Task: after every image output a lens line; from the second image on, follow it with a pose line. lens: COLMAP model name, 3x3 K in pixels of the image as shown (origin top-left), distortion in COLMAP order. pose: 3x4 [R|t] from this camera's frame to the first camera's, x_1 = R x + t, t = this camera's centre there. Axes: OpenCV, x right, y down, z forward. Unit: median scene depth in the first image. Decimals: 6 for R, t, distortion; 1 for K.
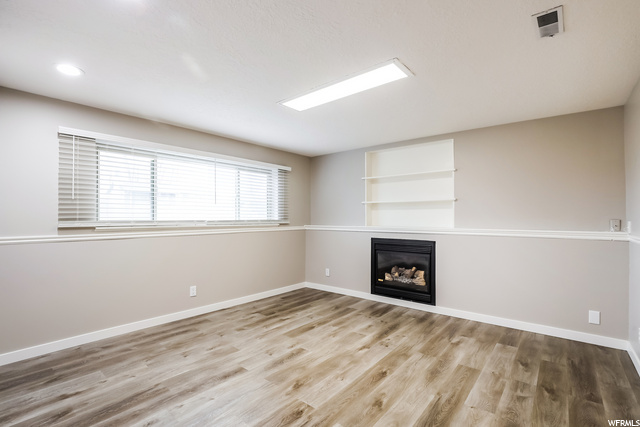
lens RADIAL K [[294.5, 0, 319.7], [0, 294.5, 215.7], [0, 0, 1]] dist [-0.020761, 0.000534]
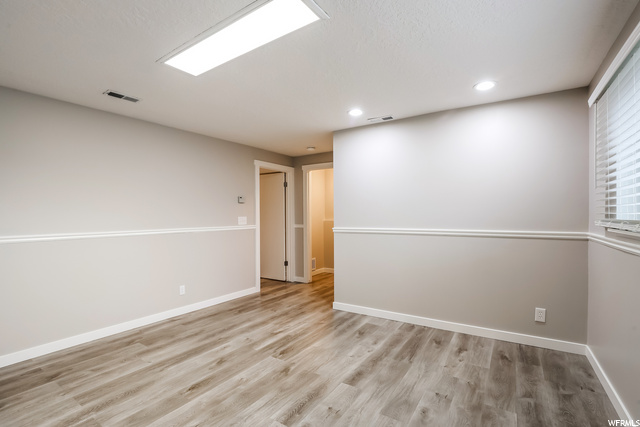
lens RADIAL K [[294.5, 0, 319.9], [0, 294.5, 215.7], [0, 0, 1]] dist [-0.020761, 0.000534]
pose [[-0.993629, 0.009652, -0.112287, -0.080449], [0.010804, 0.999895, -0.009658, 0.017267], [0.112182, -0.010809, -0.993629, 2.002970]]
